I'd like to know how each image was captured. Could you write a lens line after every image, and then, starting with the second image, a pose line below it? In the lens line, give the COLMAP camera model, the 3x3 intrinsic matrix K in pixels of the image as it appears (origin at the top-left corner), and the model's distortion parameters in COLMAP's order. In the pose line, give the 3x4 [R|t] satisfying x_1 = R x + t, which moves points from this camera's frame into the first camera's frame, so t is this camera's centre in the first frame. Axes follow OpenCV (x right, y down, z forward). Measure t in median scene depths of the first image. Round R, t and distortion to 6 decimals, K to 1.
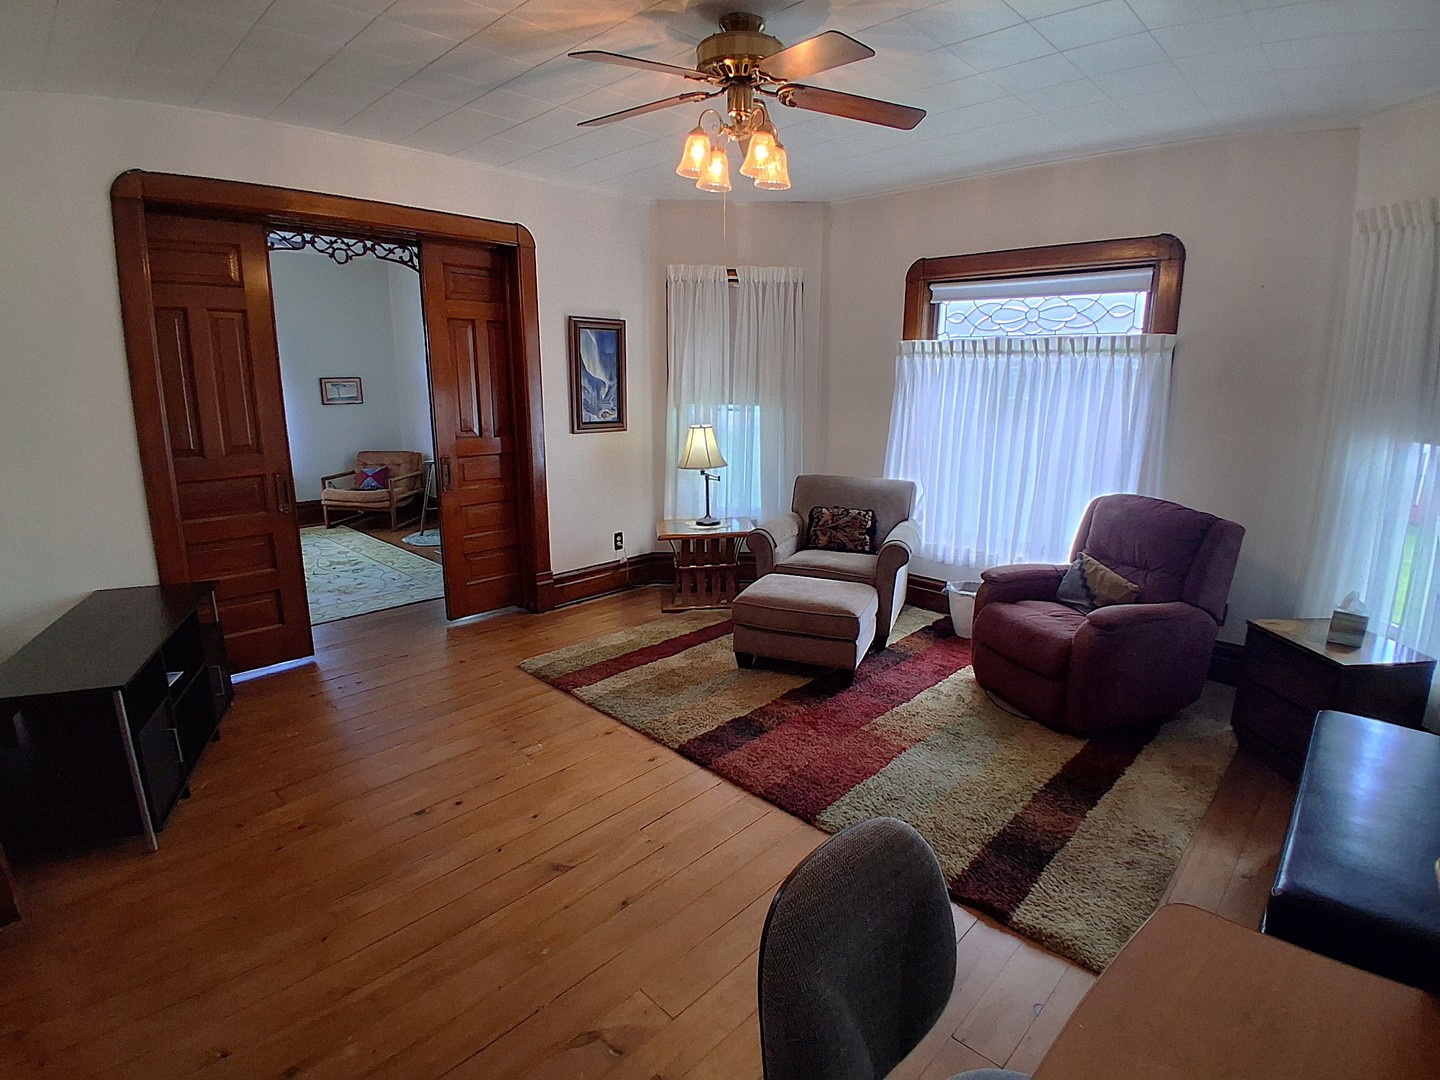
lens RADIAL K [[714.2, 0, 719.3], [0, 714.2, 536.4], [0, 0, 1]] dist [0.007439, -0.050482]
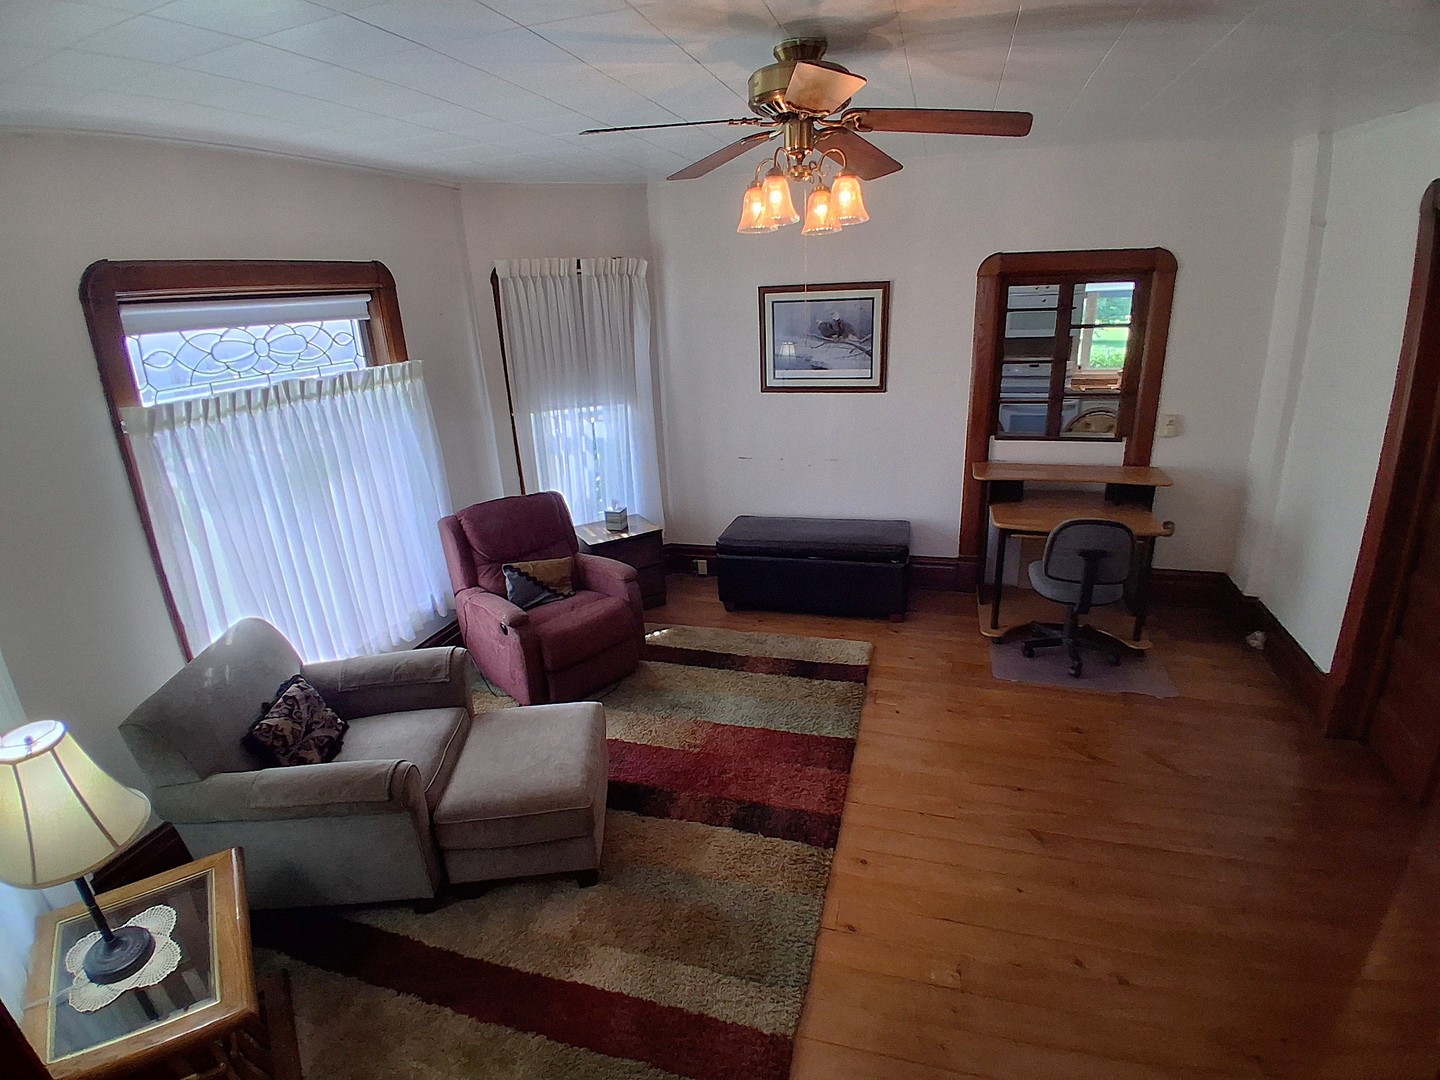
lens RADIAL K [[714.2, 0, 719.3], [0, 714.2, 536.4], [0, 0, 1]] dist [0.007439, -0.050482]
pose [[-0.462043, -0.274467, 0.843318, -0.465909], [0.238823, 0.877271, 0.416365, -0.331590], [-0.854096, 0.393782, -0.339788, 0.916928]]
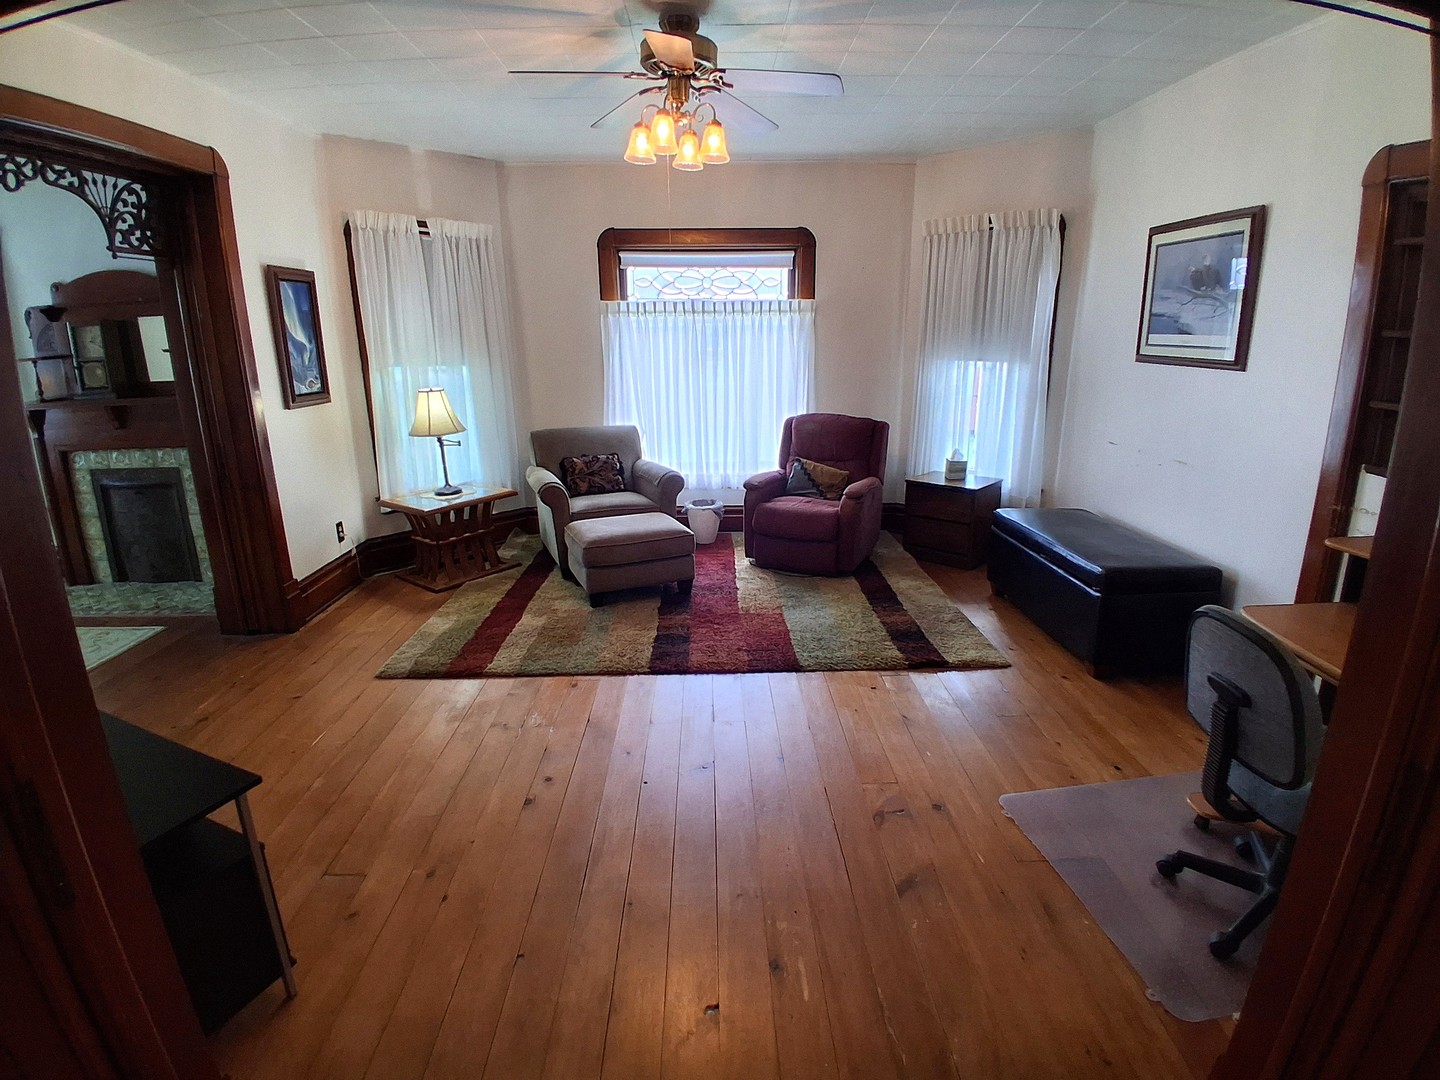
lens RADIAL K [[714.2, 0, 719.3], [0, 714.2, 536.4], [0, 0, 1]] dist [0.007439, -0.050482]
pose [[0.701896, -0.204642, 0.682249, -0.503666], [0.170564, 0.978261, 0.117956, -0.014626], [-0.691556, 0.033574, 0.721542, 0.082977]]
